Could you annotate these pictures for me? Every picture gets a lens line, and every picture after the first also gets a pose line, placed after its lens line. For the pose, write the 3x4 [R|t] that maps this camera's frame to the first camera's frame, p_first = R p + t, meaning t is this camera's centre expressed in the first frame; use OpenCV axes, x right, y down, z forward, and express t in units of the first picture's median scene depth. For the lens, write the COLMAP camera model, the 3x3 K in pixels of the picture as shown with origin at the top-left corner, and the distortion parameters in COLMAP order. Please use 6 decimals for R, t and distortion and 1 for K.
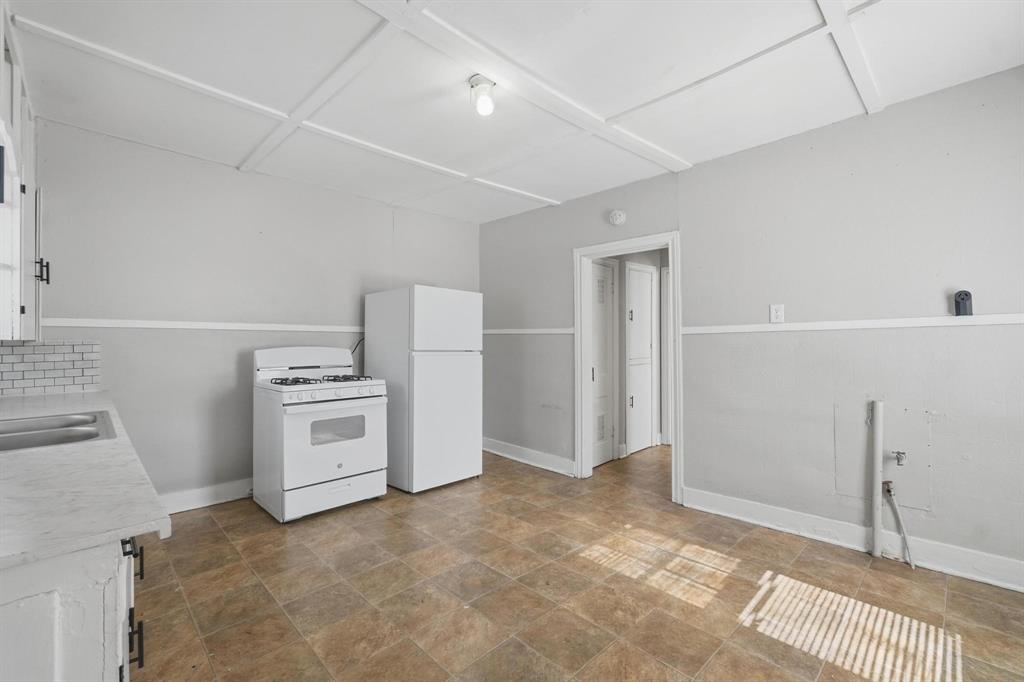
lens RADIAL K [[449.0, 0, 505.0], [0, 449.0, 337.9], [0, 0, 1]] dist [0.000988, 0.000484]
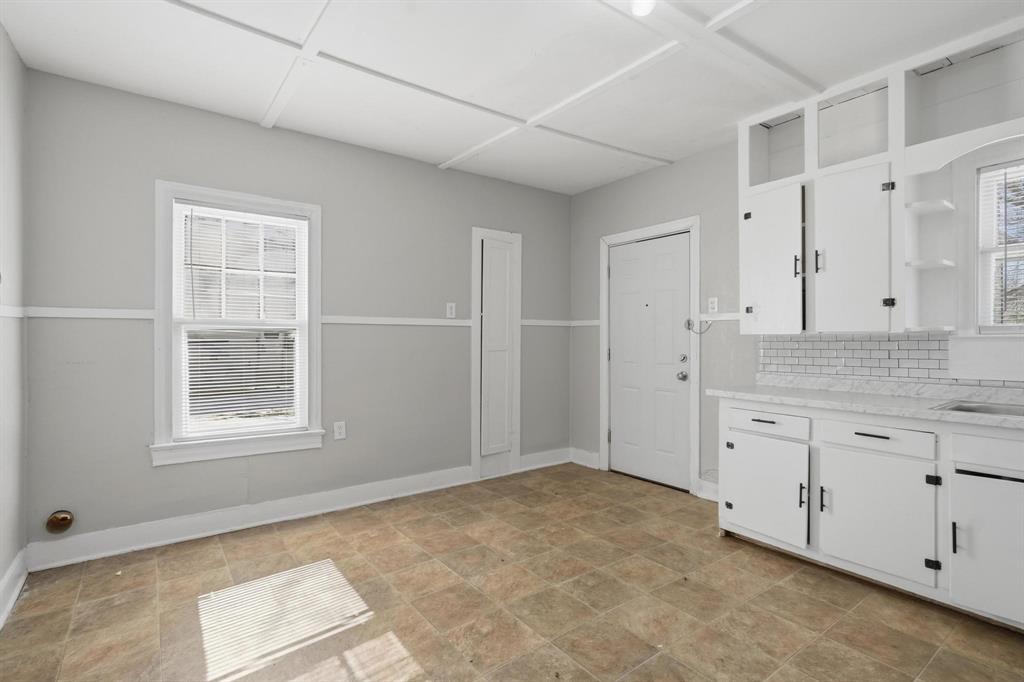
lens RADIAL K [[486.9, 0, 505.1], [0, 486.9, 339.7], [0, 0, 1]] dist [-0.006699, -0.000376]
pose [[-0.991429, 0.006593, 0.130483, 0.063712], [0.007141, 0.999968, 0.003734, 0.014158], [-0.130454, 0.004634, -0.991444, 1.528573]]
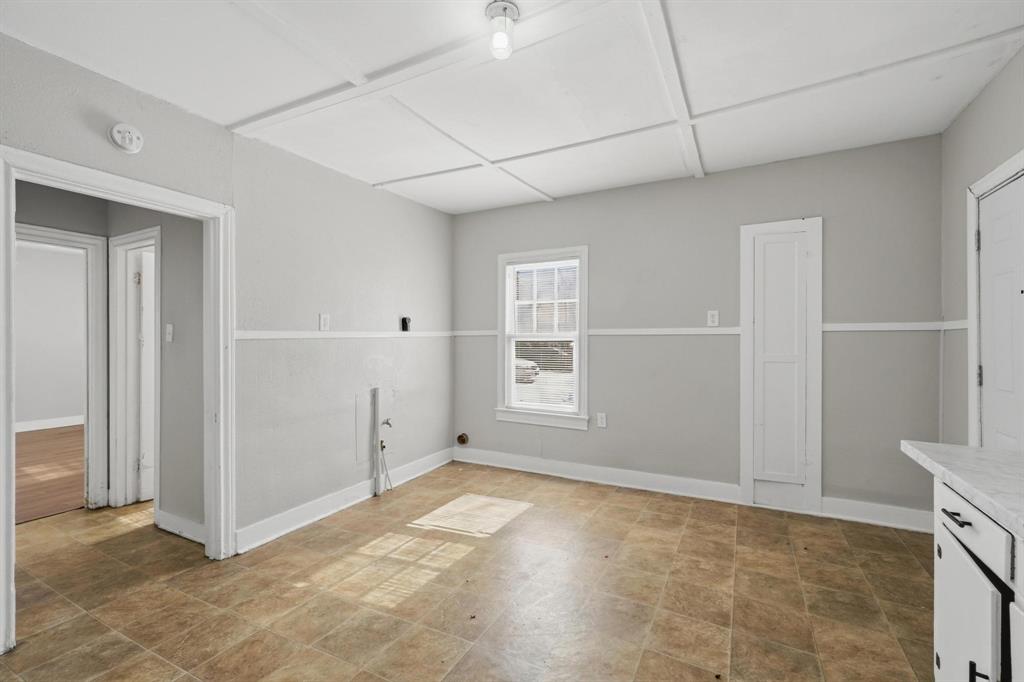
lens RADIAL K [[443.2, 0, 508.7], [0, 443.2, 341.8], [0, 0, 1]] dist [0.000014, 0.000510]
pose [[-0.306360, 0.009696, 0.951866, -0.666744], [0.004247, 0.999952, -0.008819, 0.007154], [-0.951906, 0.001340, -0.306387, 1.039937]]
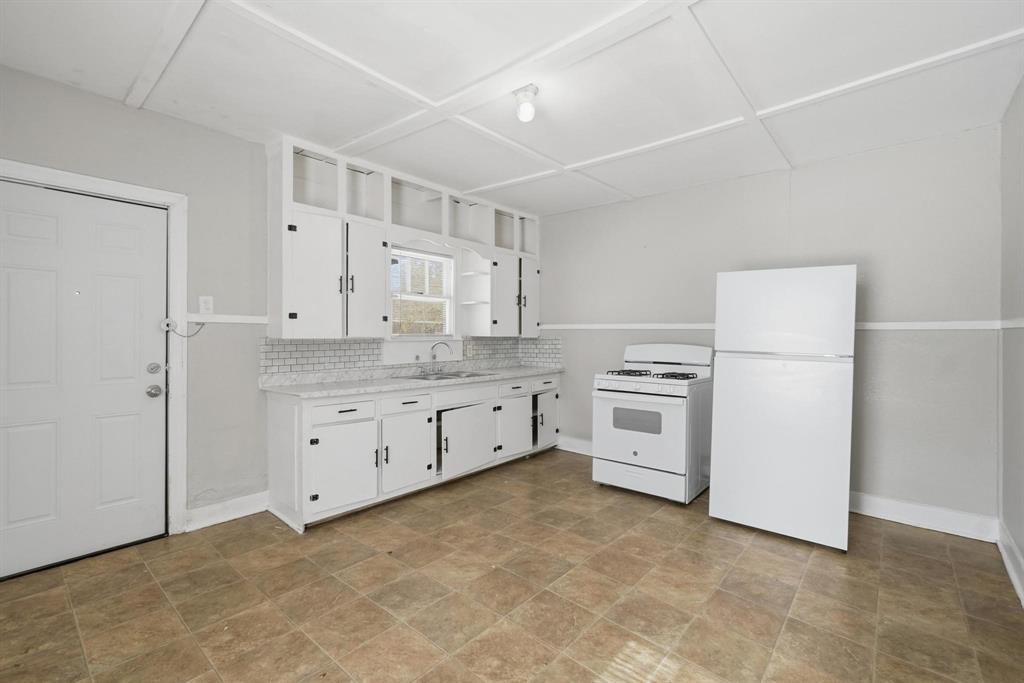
lens RADIAL K [[449.0, 0, 505.0], [0, 449.0, 338.4], [0, 0, 1]] dist [0.000988, 0.000484]
pose [[0.084013, 0.004720, -0.996454, 0.844175], [-0.001762, 0.999988, 0.004588, 0.003120], [0.996463, 0.001370, 0.084020, 0.733827]]
